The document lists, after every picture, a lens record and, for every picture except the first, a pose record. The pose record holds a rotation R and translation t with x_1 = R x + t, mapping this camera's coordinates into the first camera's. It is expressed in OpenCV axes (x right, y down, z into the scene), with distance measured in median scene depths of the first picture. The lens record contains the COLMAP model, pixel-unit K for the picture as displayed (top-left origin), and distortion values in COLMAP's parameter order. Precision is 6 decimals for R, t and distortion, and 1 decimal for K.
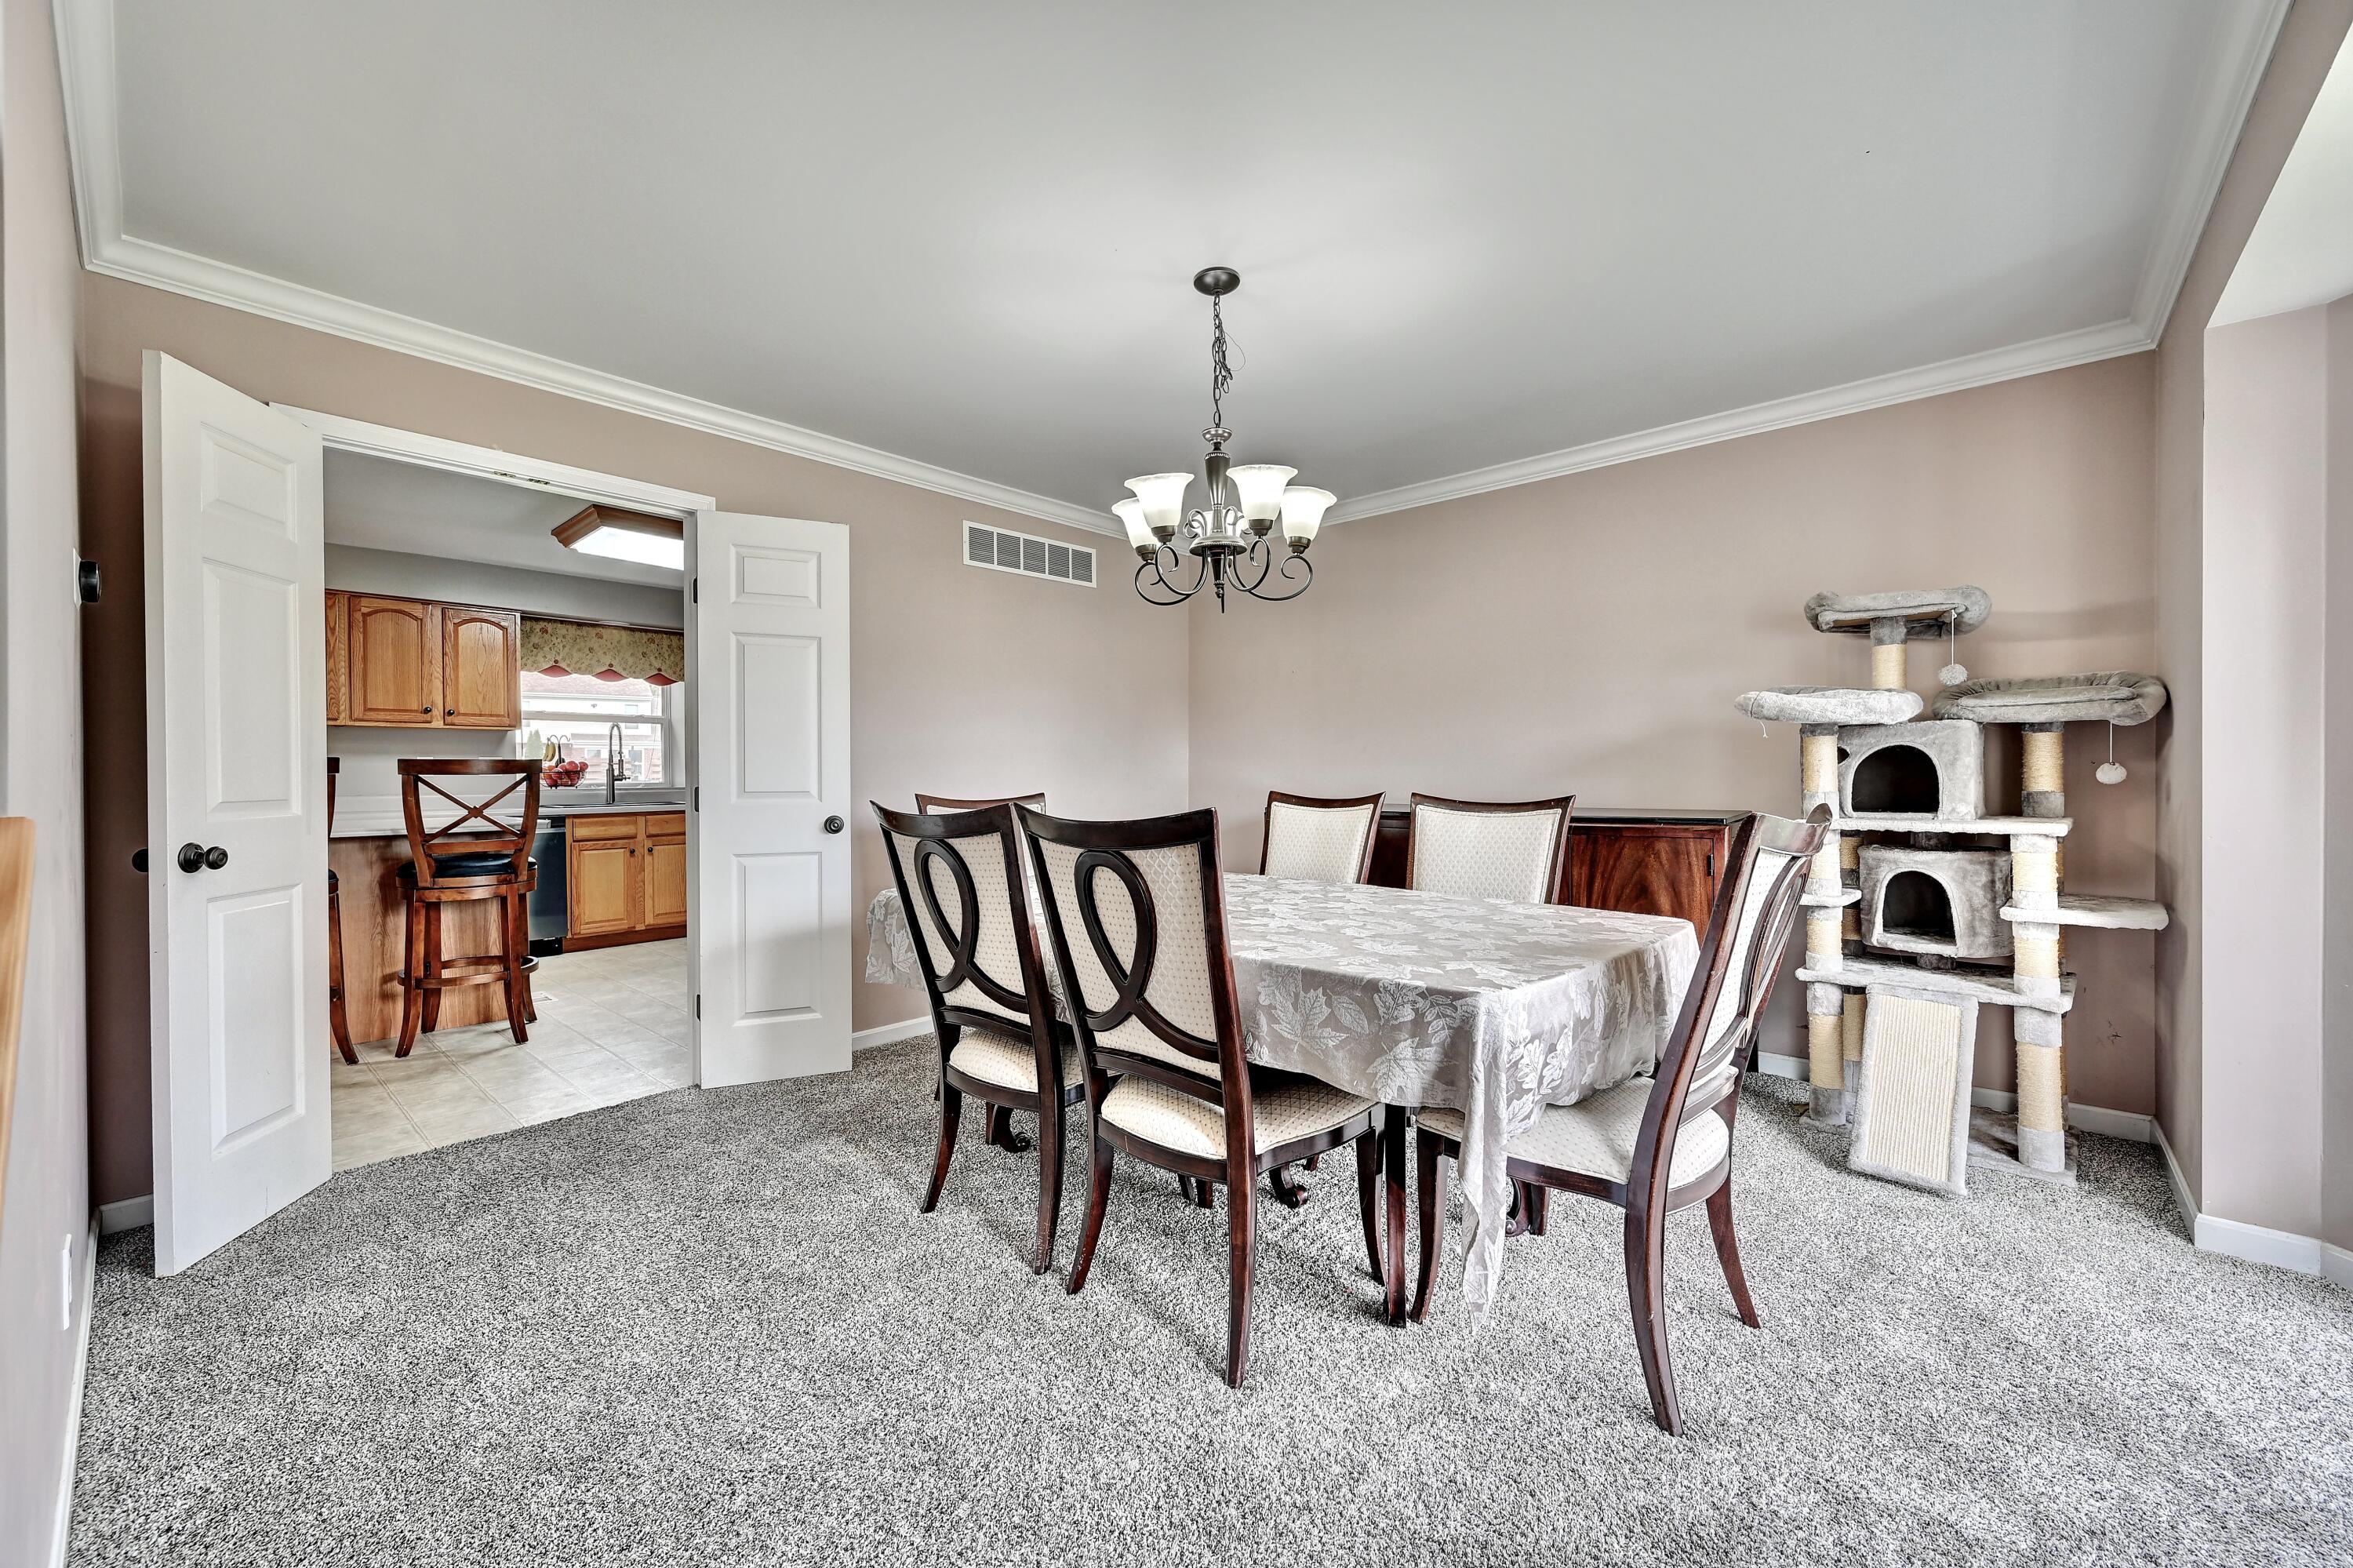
lens RADIAL K [[915.6, 0, 1178.9], [0, 915.6, 777.8], [0, 0, 1]] dist [-0.003667, 0.000583]
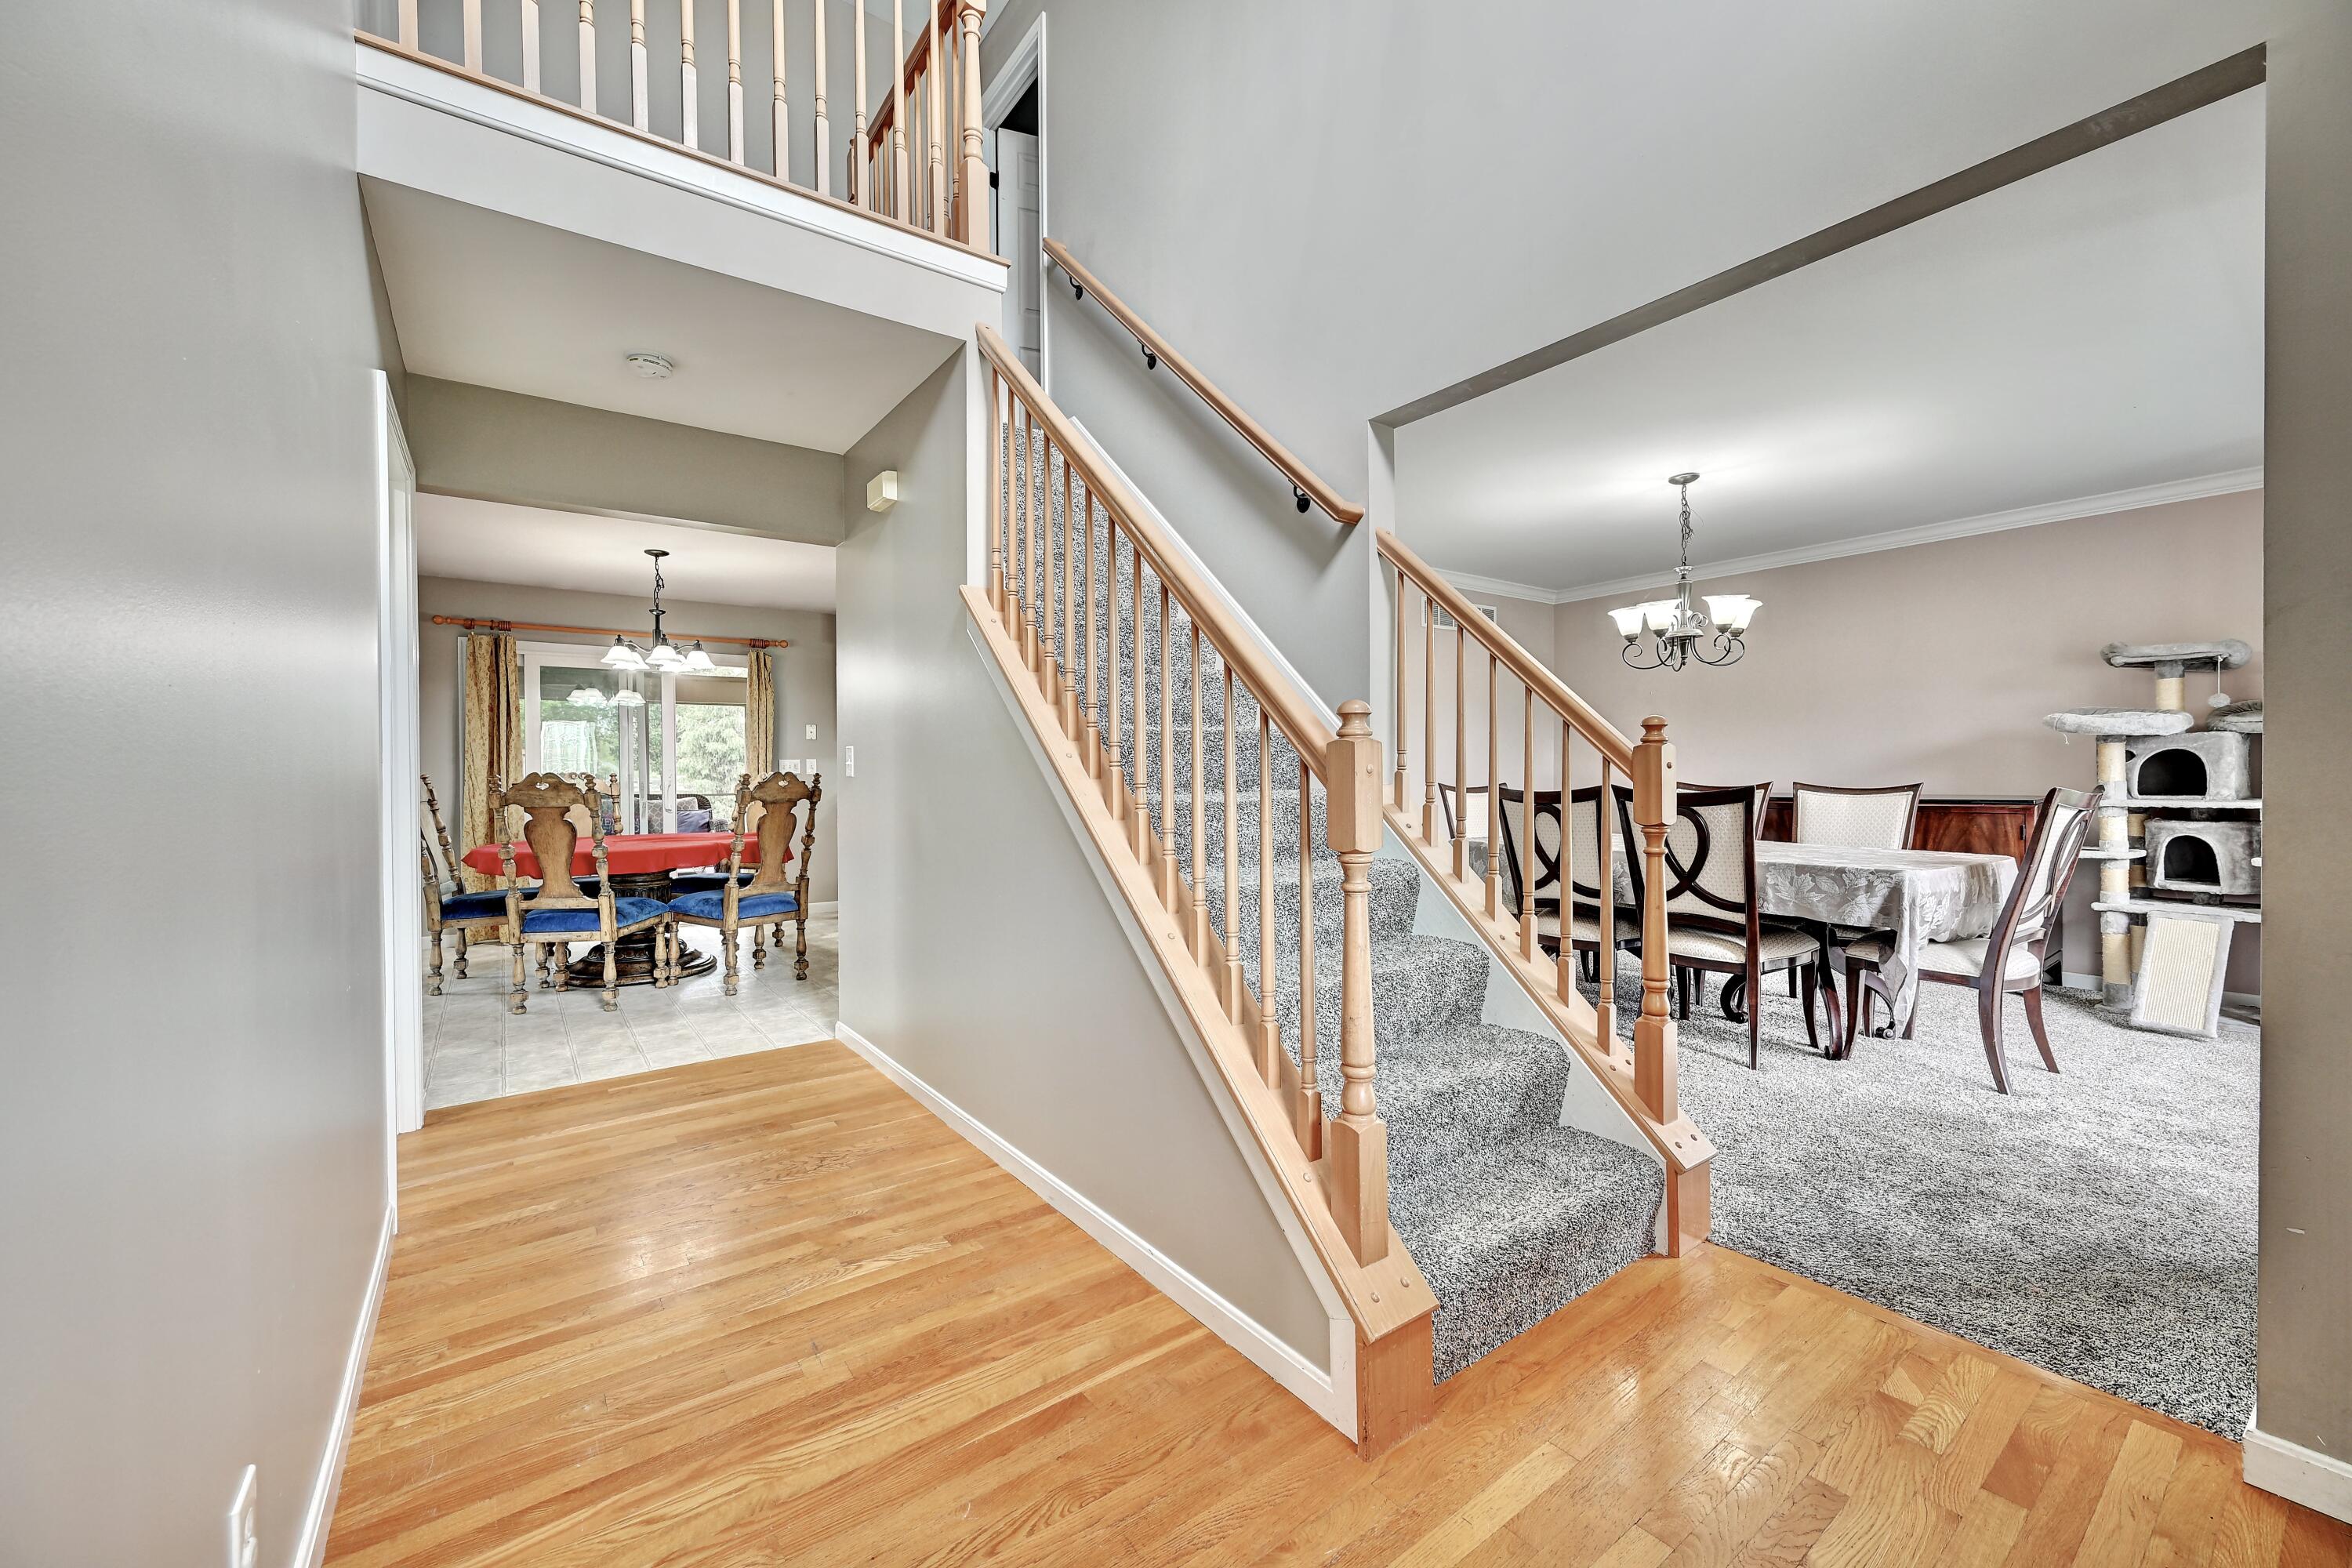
lens RADIAL K [[915.2, 0, 1180.4], [0, 915.2, 785.3], [0, 0, 1]] dist [-0.003667, 0.000583]
pose [[0.978534, -0.001827, -0.206076, -0.469354], [0.003012, 0.999981, 0.005438, 0.009623], [0.206062, -0.005942, 0.978521, -0.758499]]
